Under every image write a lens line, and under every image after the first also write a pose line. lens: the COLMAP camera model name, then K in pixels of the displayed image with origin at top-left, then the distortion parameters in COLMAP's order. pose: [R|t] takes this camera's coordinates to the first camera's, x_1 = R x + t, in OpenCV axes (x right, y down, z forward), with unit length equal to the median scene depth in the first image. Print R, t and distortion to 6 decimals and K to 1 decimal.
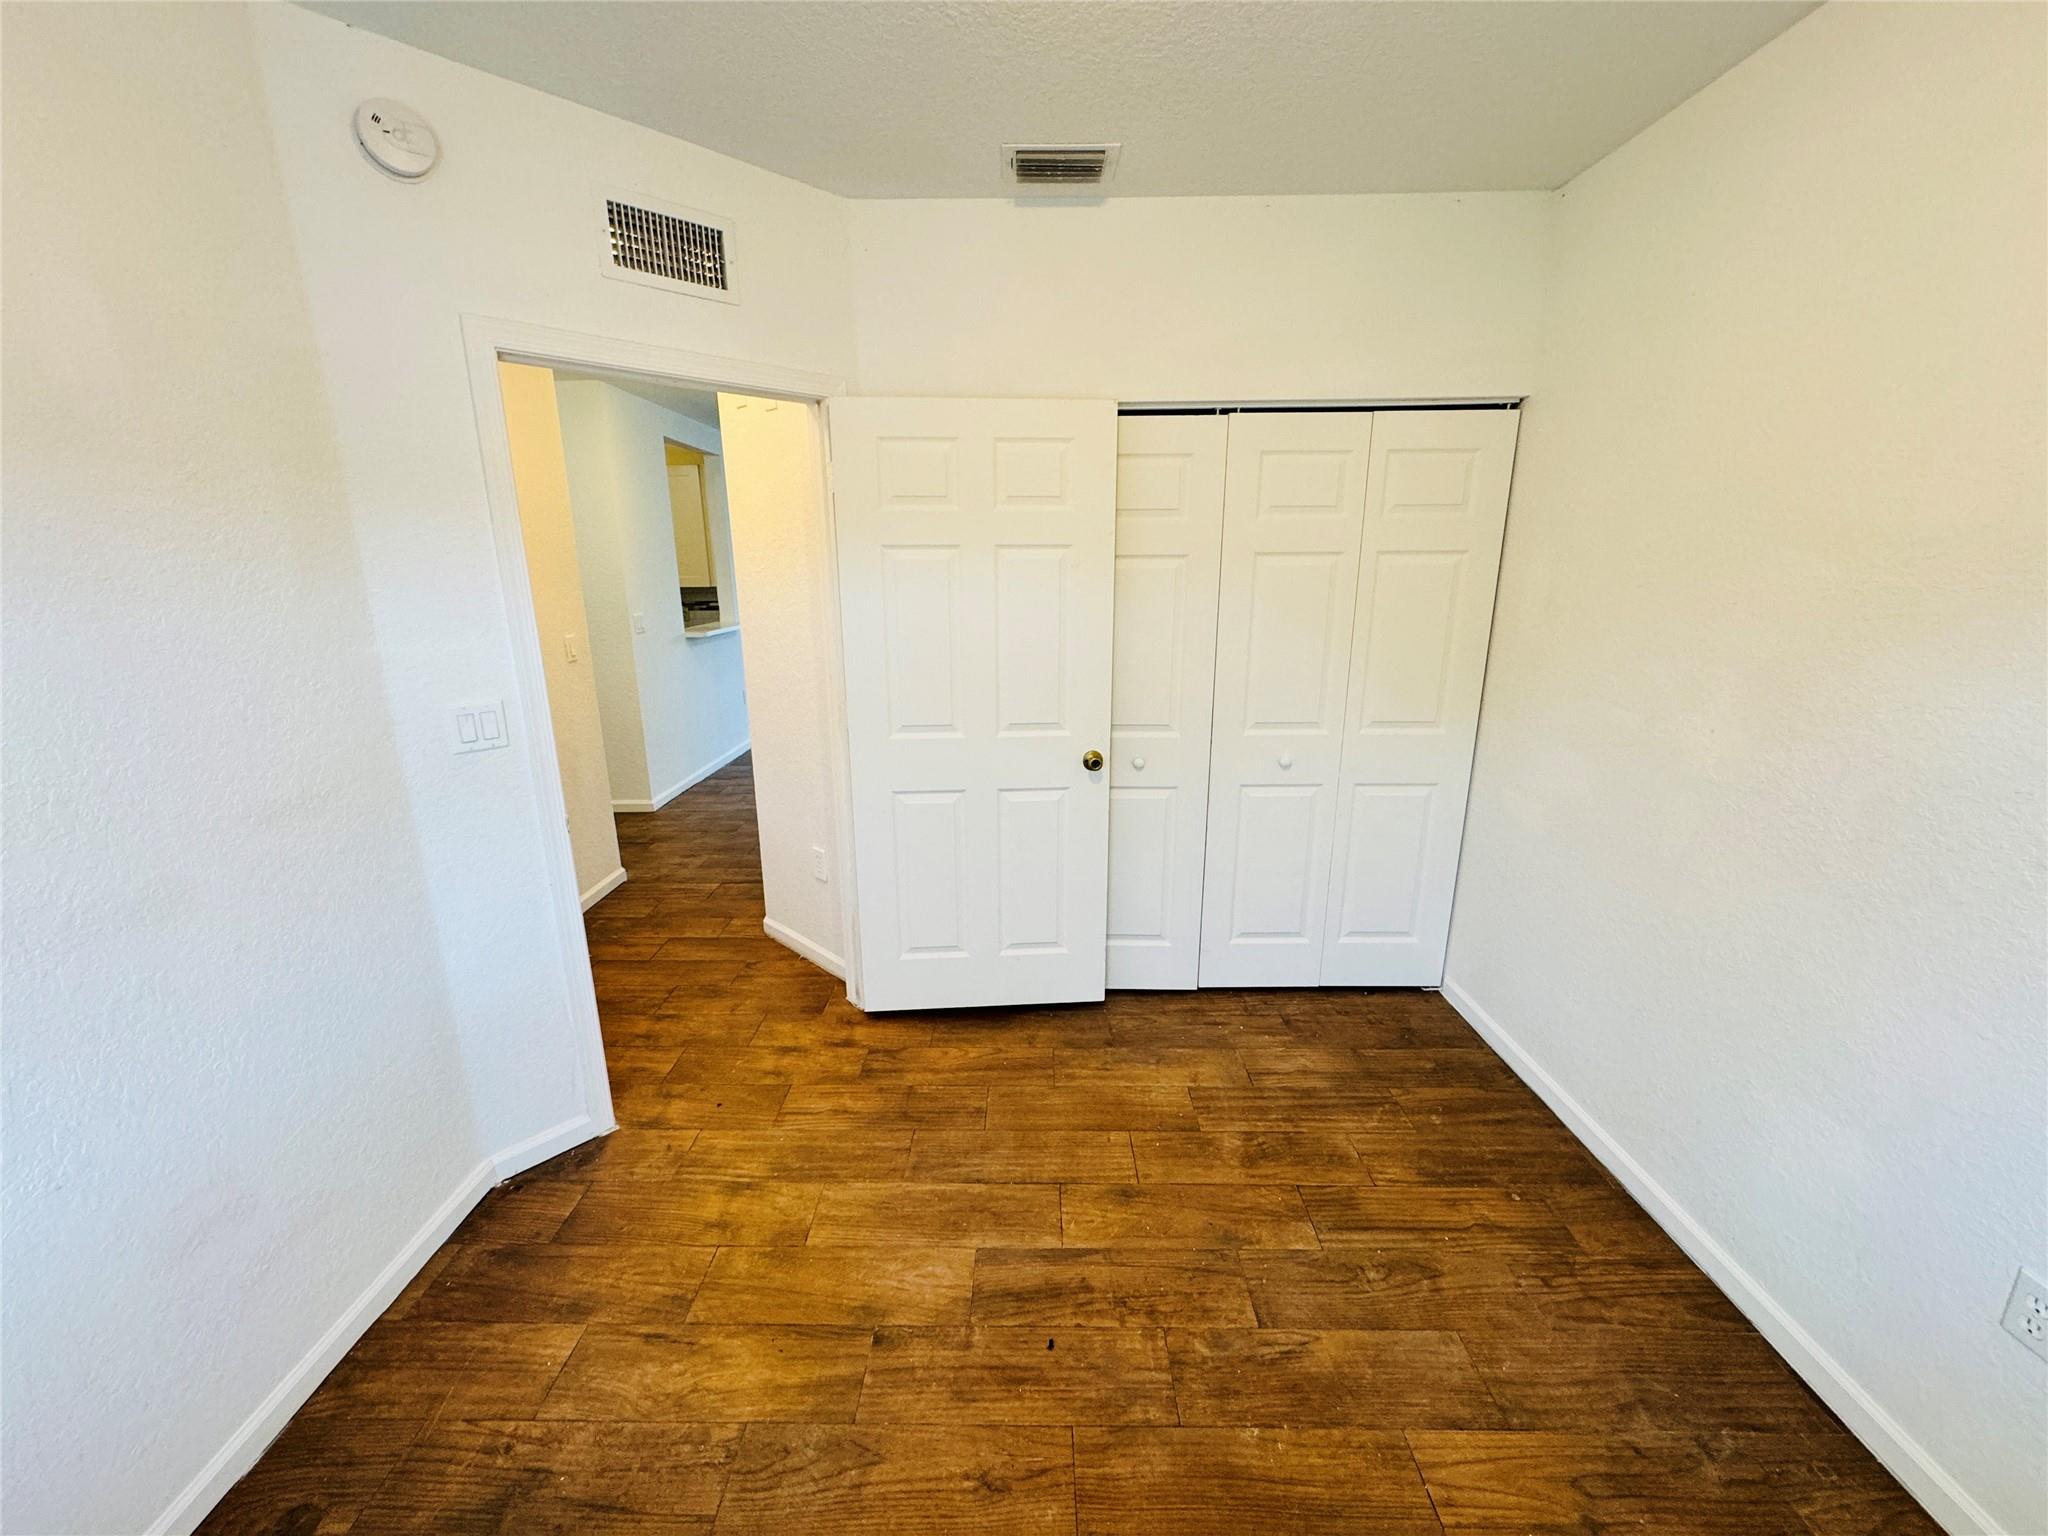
lens RADIAL K [[818.2, 0, 1026.8], [0, 818.2, 768.2], [0, 0, 1]] dist [-0.002696, 0.000656]
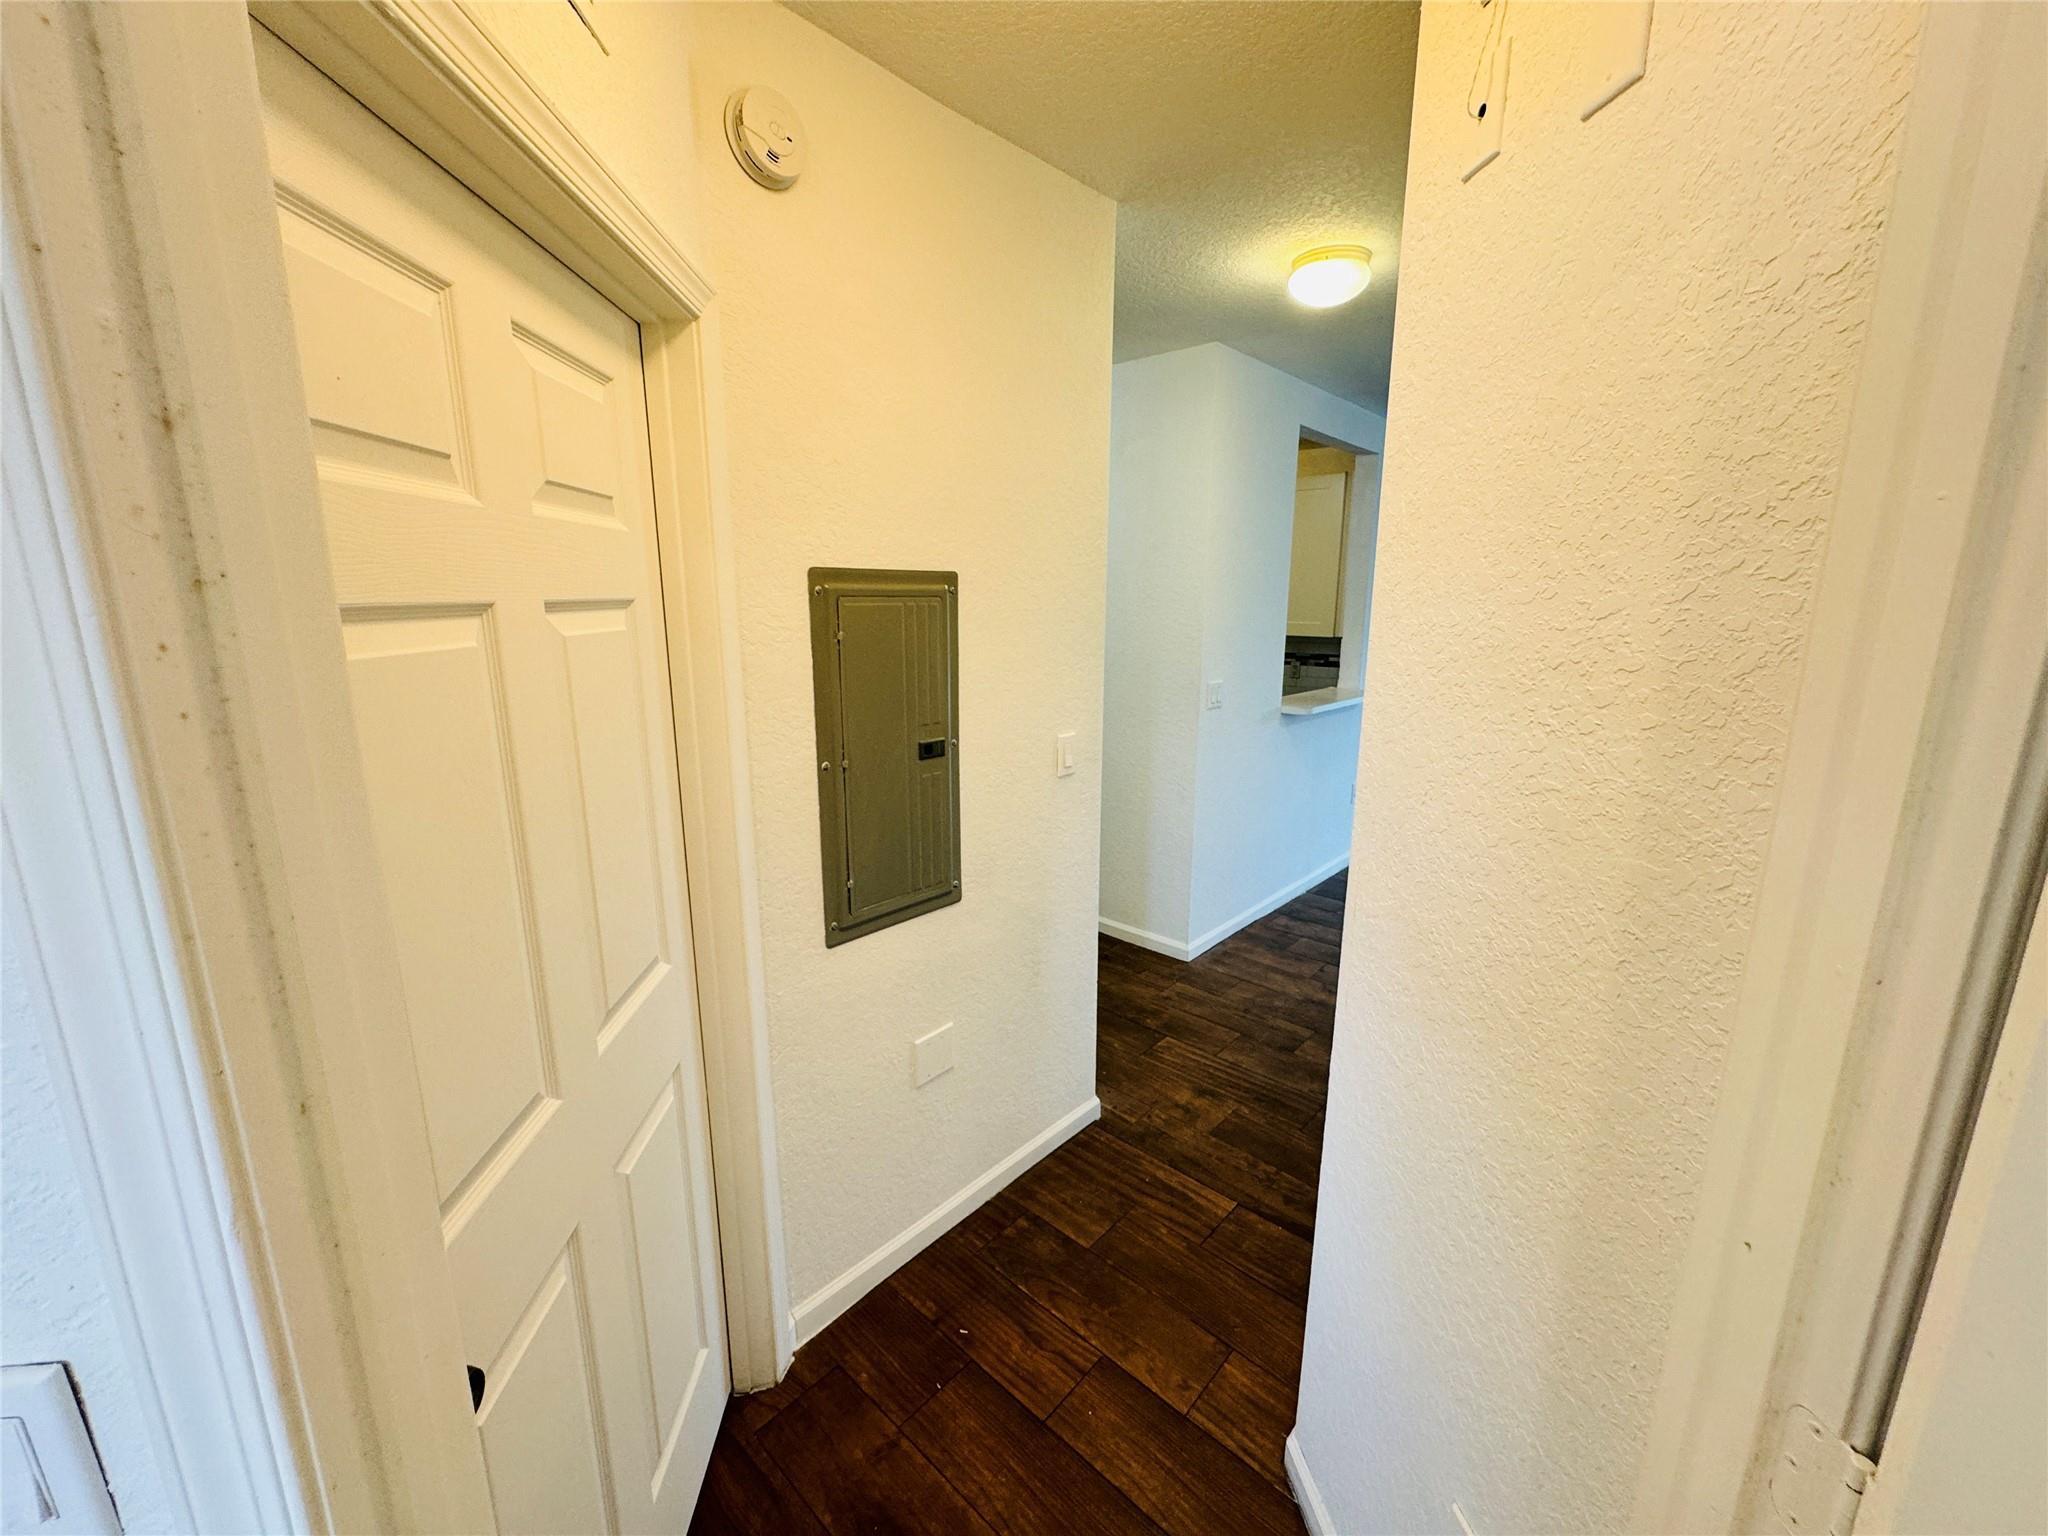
lens RADIAL K [[818.2, 0, 1022.6], [0, 818.2, 764.8], [0, 0, 1]] dist [-0.002696, 0.000656]
pose [[0.743121, 0.146234, -0.652983, -0.328480], [-0.172265, 0.984746, 0.024488, -0.260142], [0.646604, 0.094289, 0.756976, 0.919721]]
